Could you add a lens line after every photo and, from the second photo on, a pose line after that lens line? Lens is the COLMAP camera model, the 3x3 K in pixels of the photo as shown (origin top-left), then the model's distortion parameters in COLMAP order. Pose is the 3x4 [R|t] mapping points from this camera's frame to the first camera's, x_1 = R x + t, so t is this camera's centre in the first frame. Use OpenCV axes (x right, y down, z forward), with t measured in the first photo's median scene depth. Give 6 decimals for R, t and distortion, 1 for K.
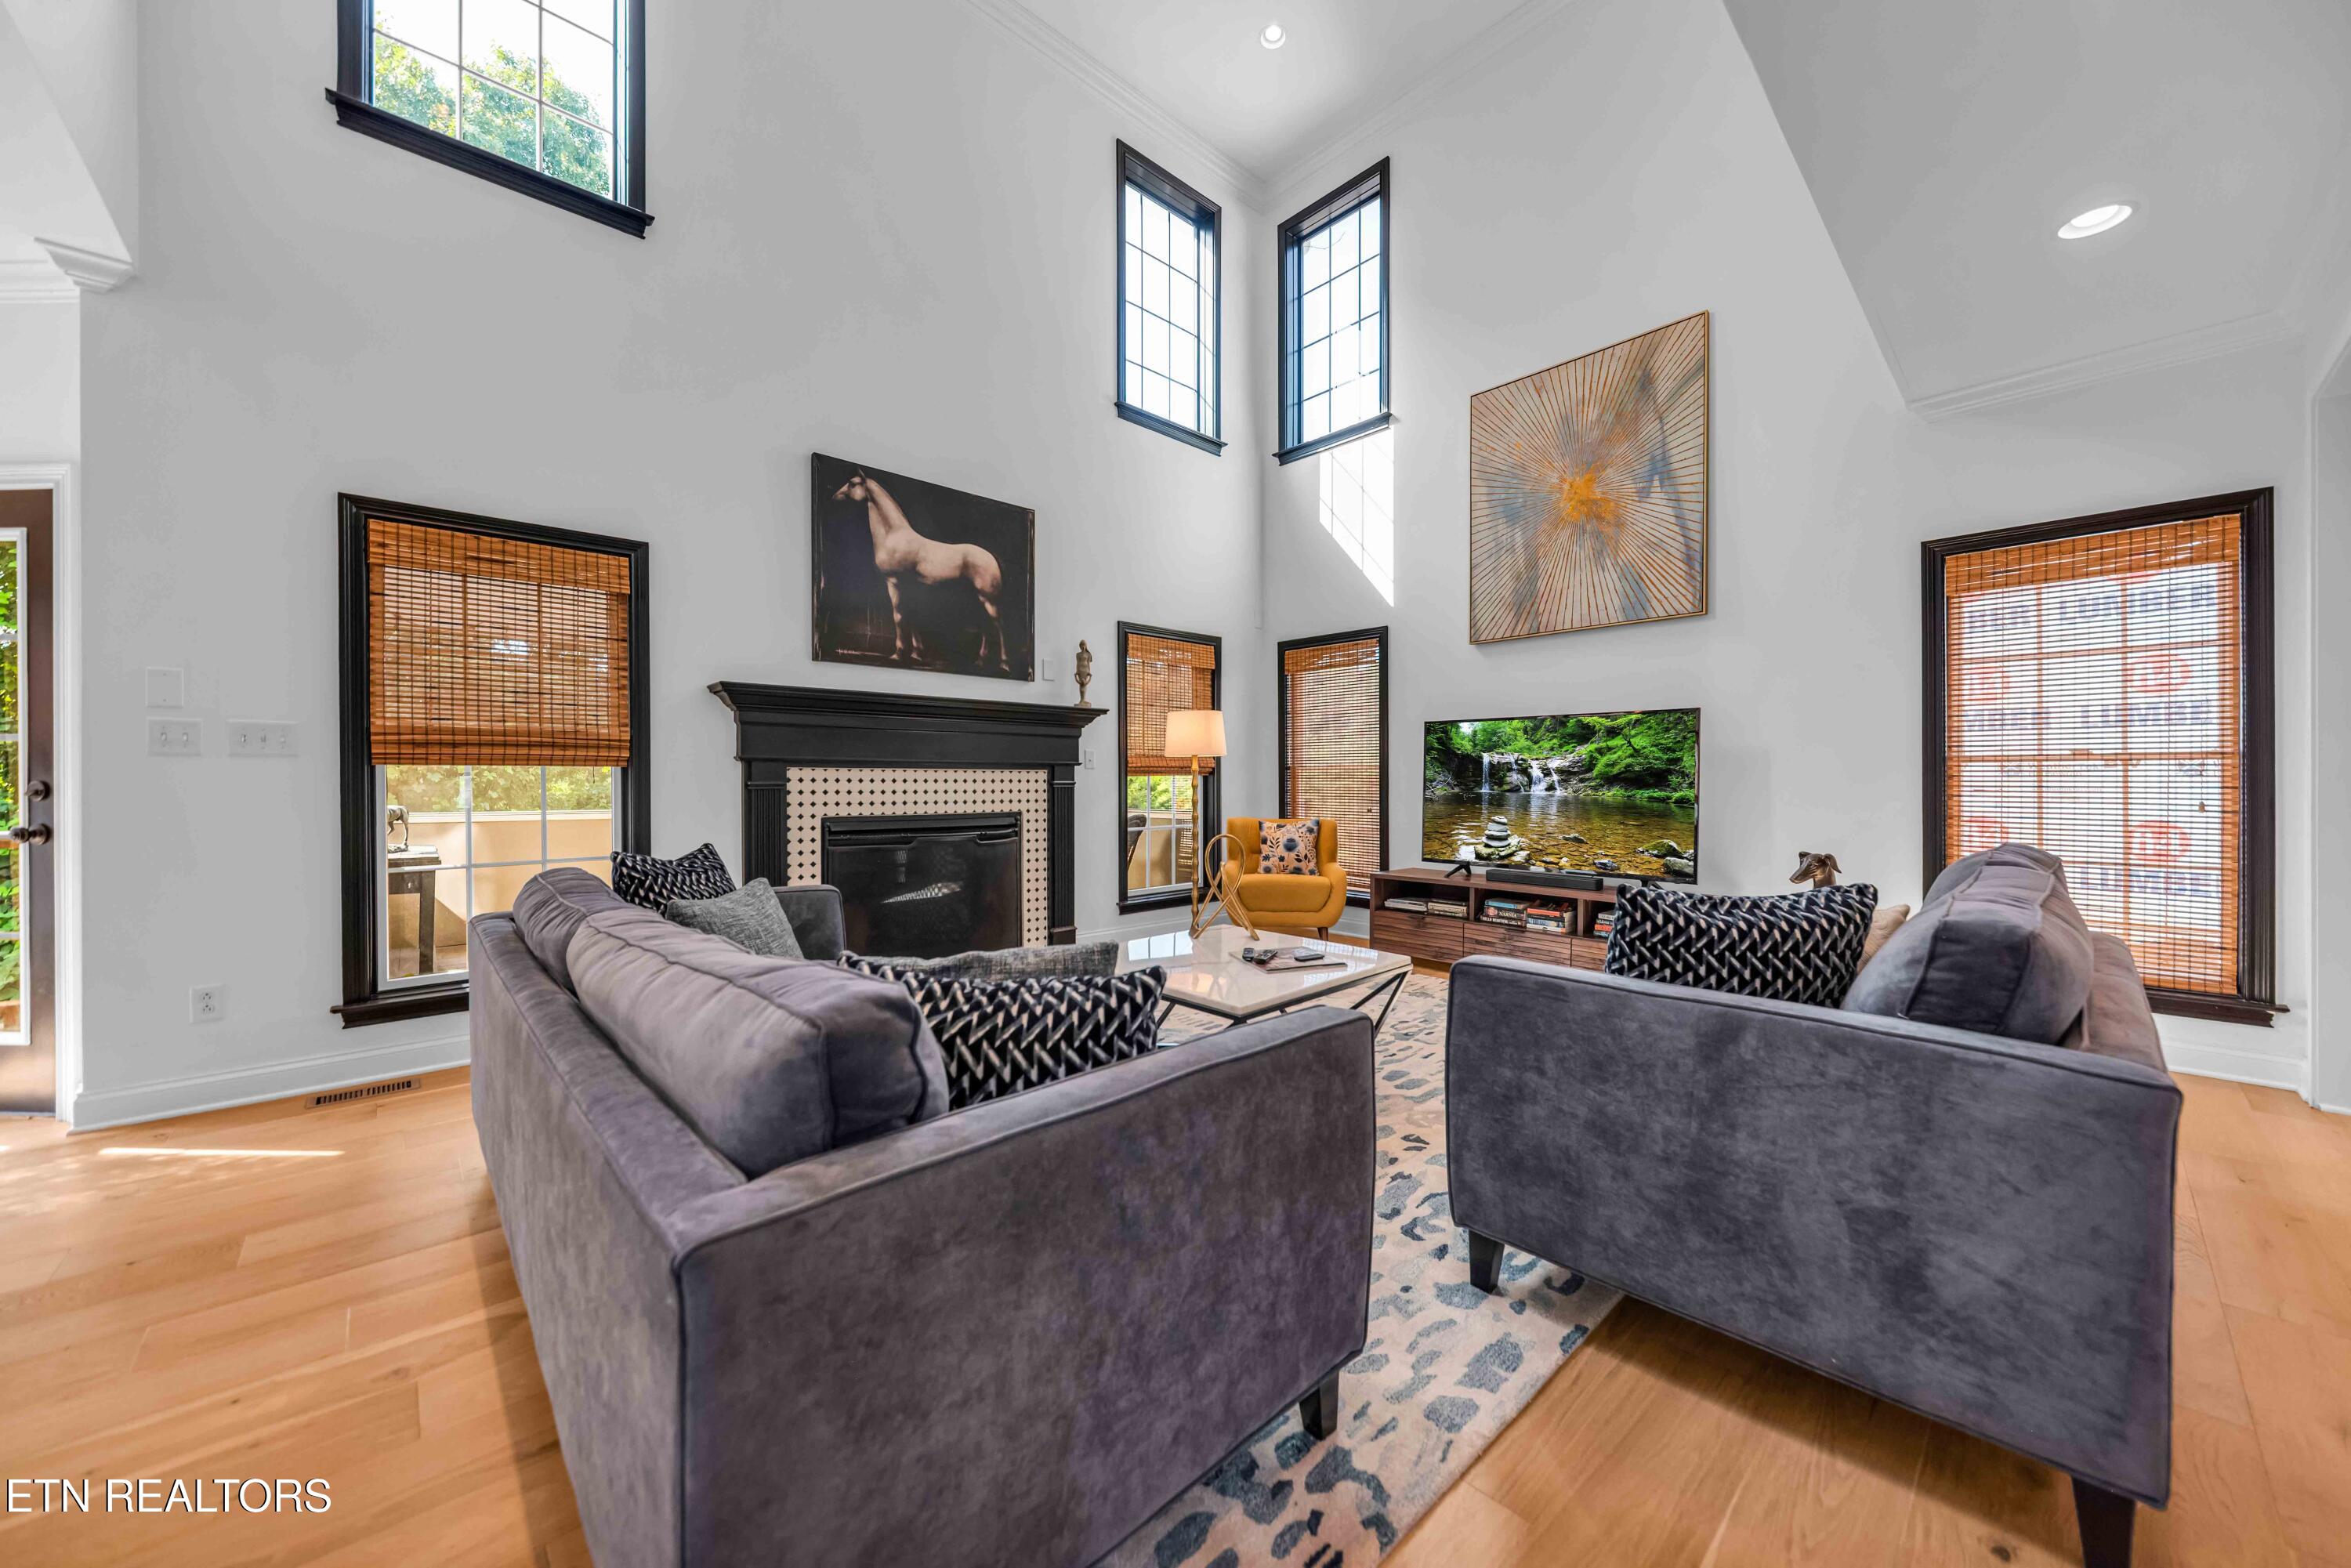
lens RADIAL K [[819.5, 0, 1158.1], [0, 819.5, 791.7], [0, 0, 1]] dist [-0.001559, -0.002153]
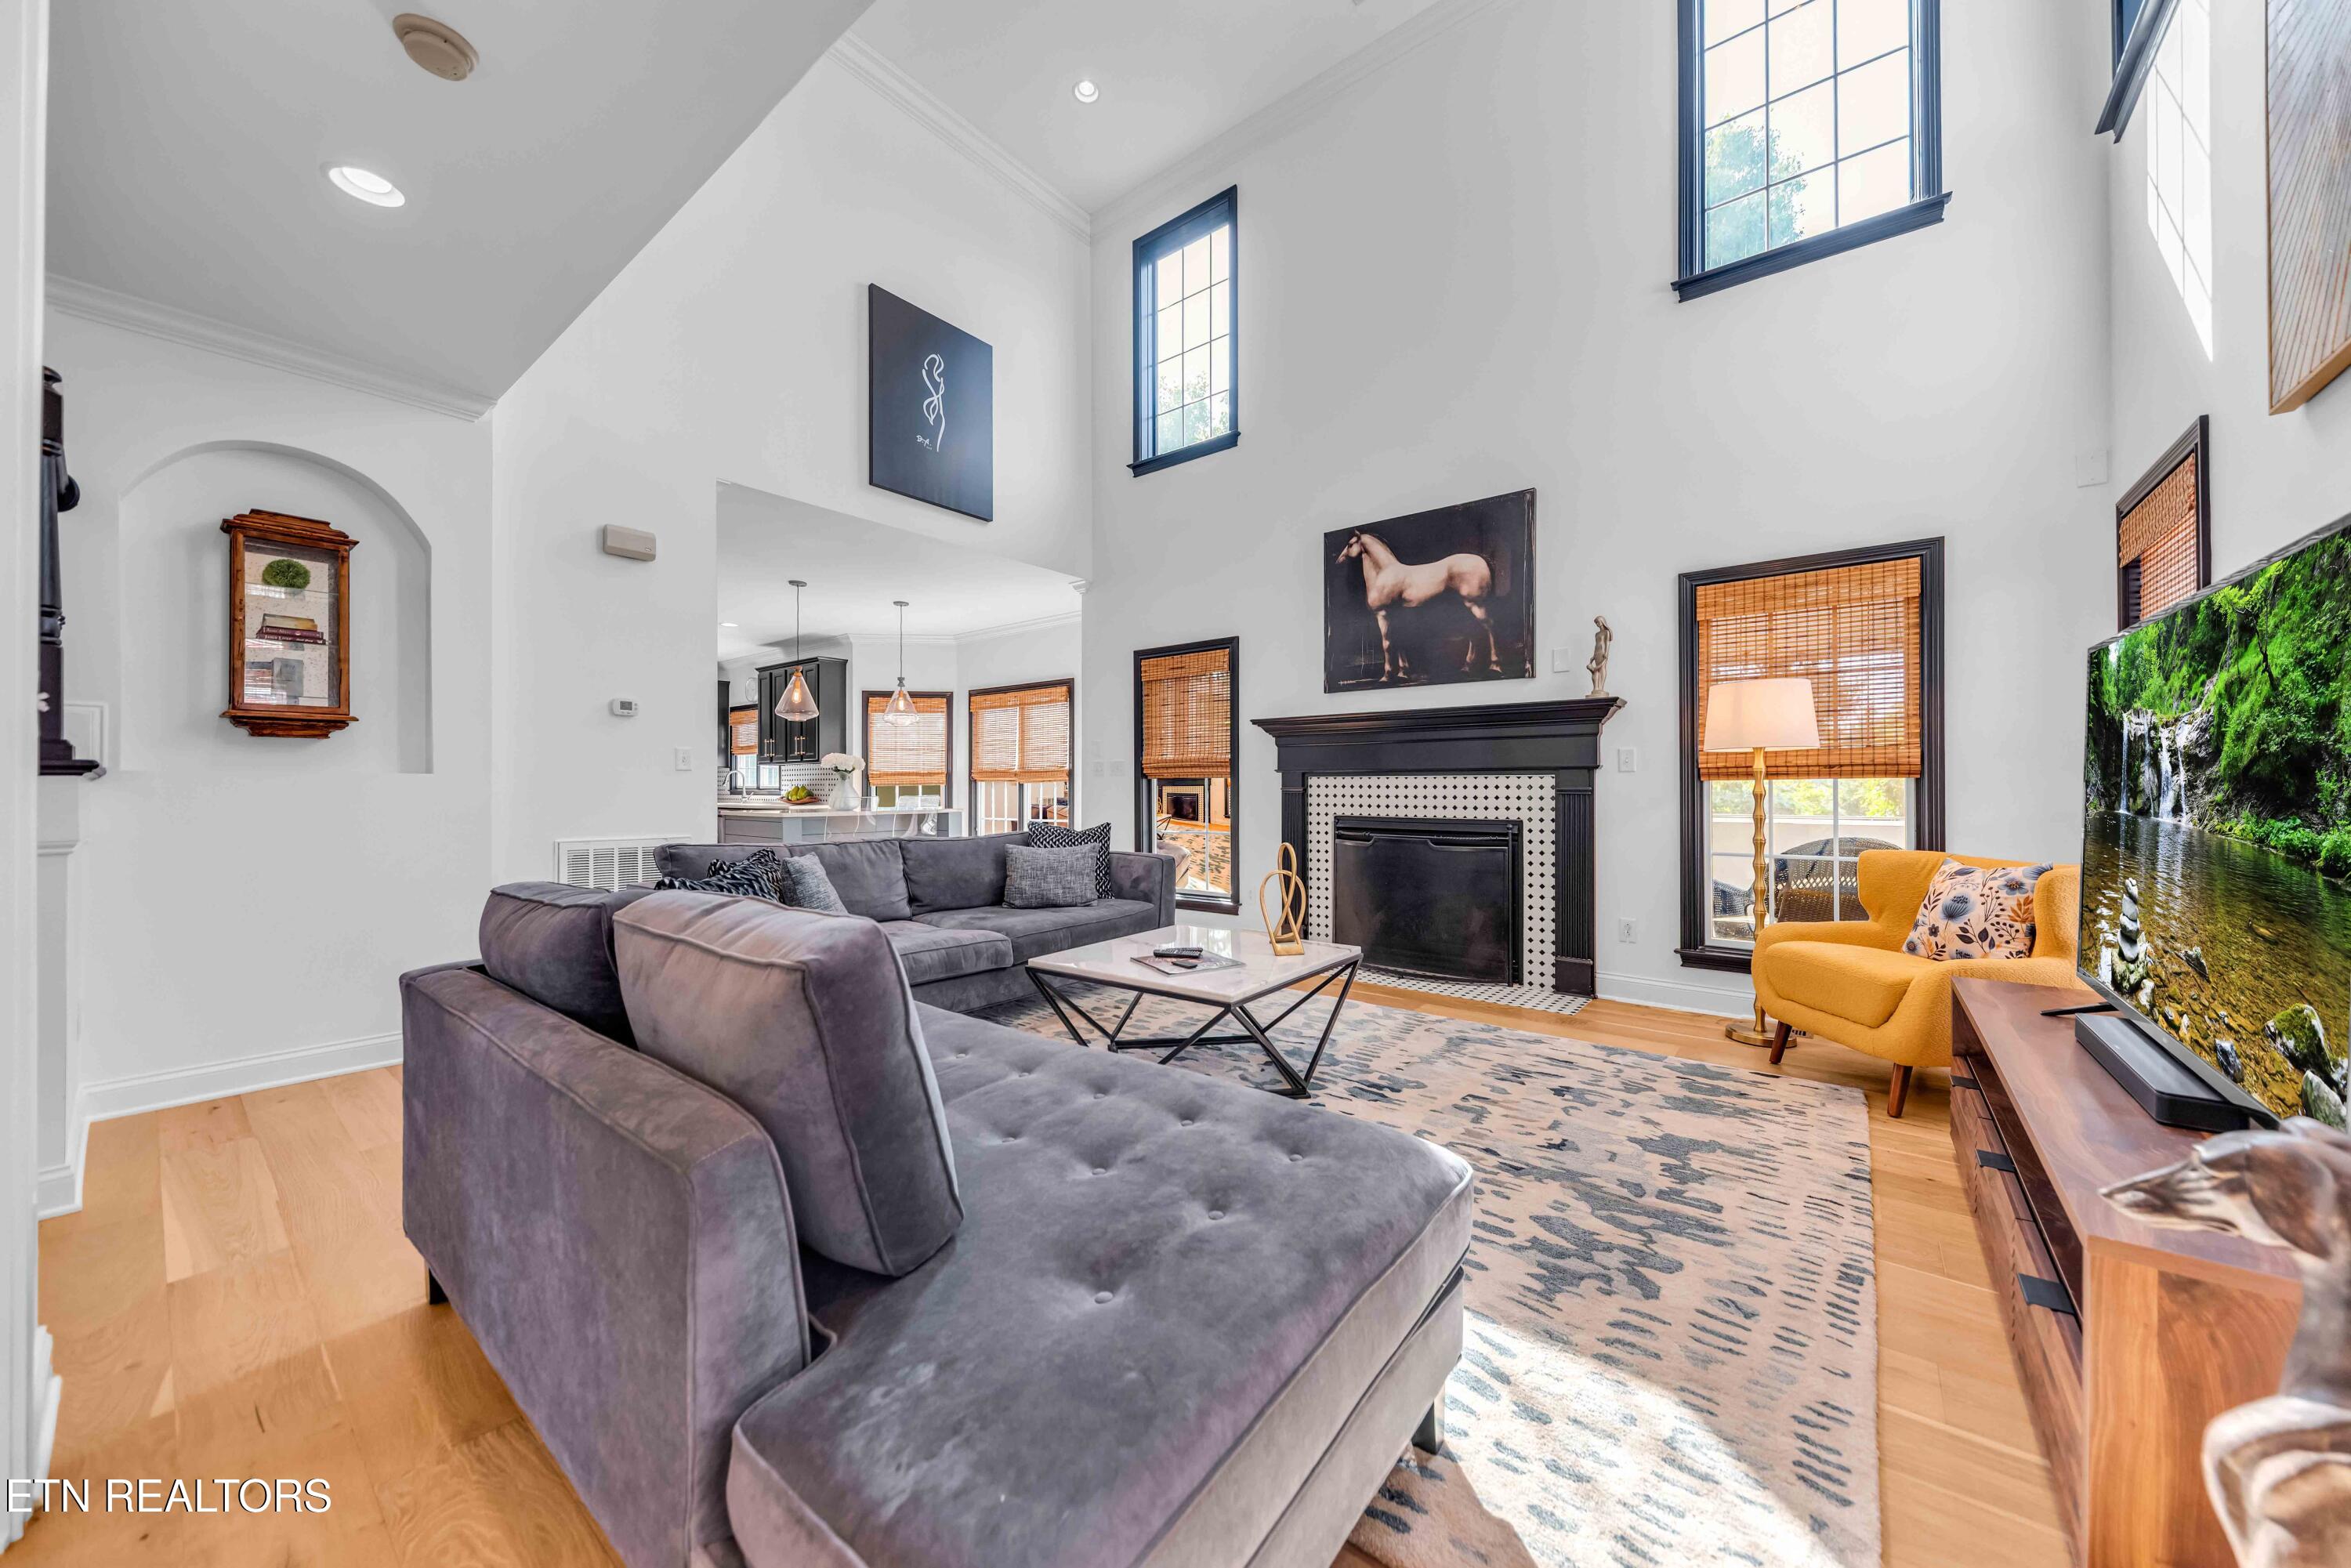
lens RADIAL K [[819.5, 0, 1180.7], [0, 819.5, 793.3], [0, 0, 1]] dist [-0.001559, -0.002153]
pose [[0.157524, 0.006862, -0.987491, 0.727933], [-0.014790, 0.999880, 0.004589, -0.004824], [0.987404, 0.013882, 0.157607, 0.507554]]
